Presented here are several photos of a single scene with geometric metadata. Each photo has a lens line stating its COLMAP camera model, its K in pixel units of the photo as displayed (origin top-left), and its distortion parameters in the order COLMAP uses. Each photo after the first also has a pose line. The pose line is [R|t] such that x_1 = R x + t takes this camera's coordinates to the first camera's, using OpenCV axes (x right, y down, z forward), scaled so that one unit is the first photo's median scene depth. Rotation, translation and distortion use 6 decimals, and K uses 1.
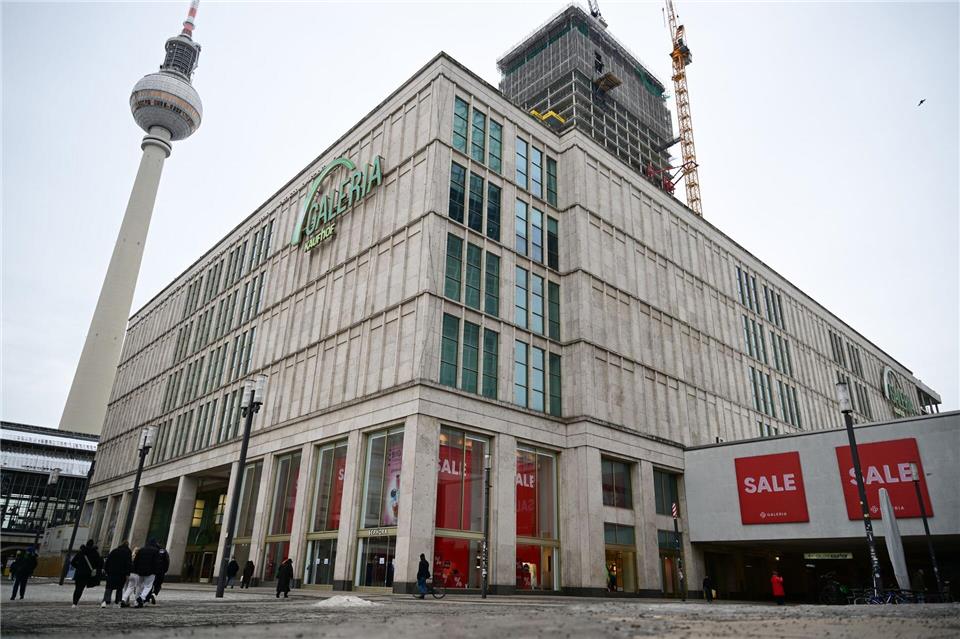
lens RADIAL K [[640.8, 0, 487.2], [0, 640.8, 319.9], [0, 0, 1]] dist [0.003745, 0.002240]
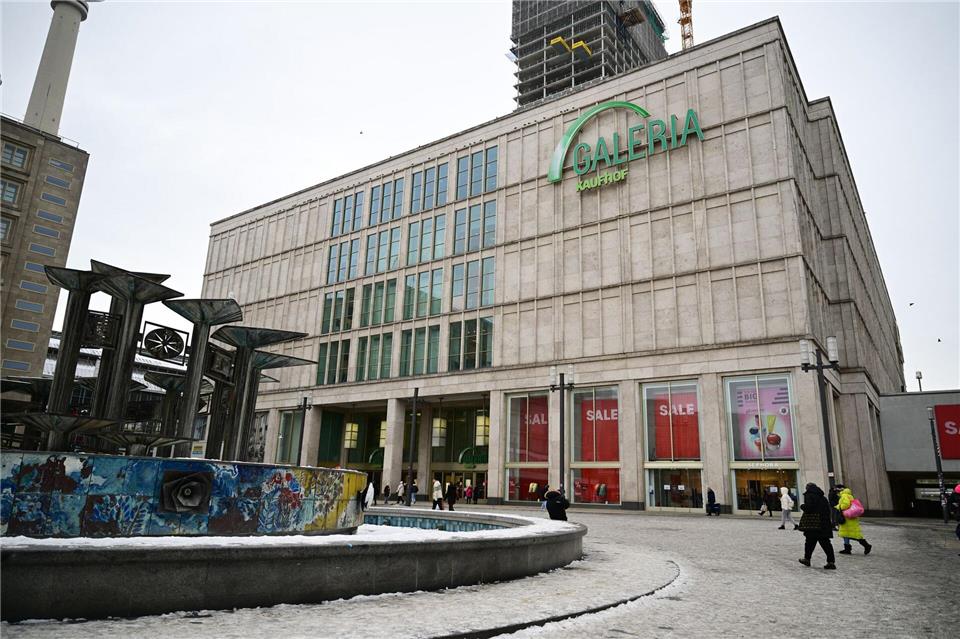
lens RADIAL K [[640.8, 0, 484.9], [0, 640.8, 316.6], [0, 0, 1]] dist [0.003745, 0.002240]
pose [[0.979435, 0.059168, 0.192890, -0.631390], [-0.082606, 0.989829, 0.115825, -0.015817], [-0.184075, -0.129377, 0.974360, 0.008564]]
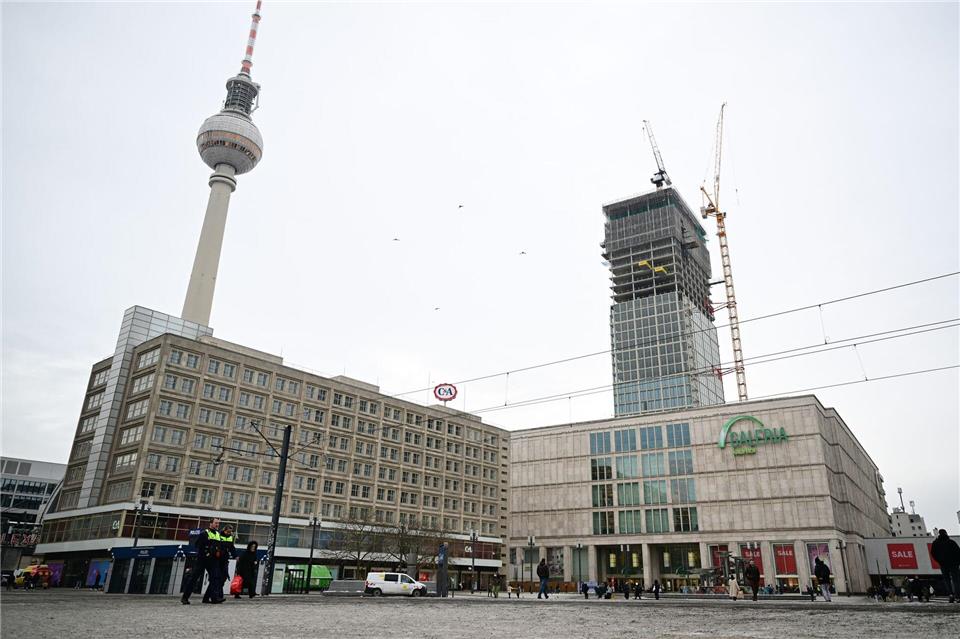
lens RADIAL K [[690.2, 0, 515.2], [0, 690.2, 296.6], [0, 0, 1]] dist [0.008879, 0.000961]
pose [[0.963746, 0.085893, 0.252618, -1.836415], [-0.084677, 0.996285, -0.015701, -0.604632], [-0.253028, -0.006259, 0.967439, -1.341117]]
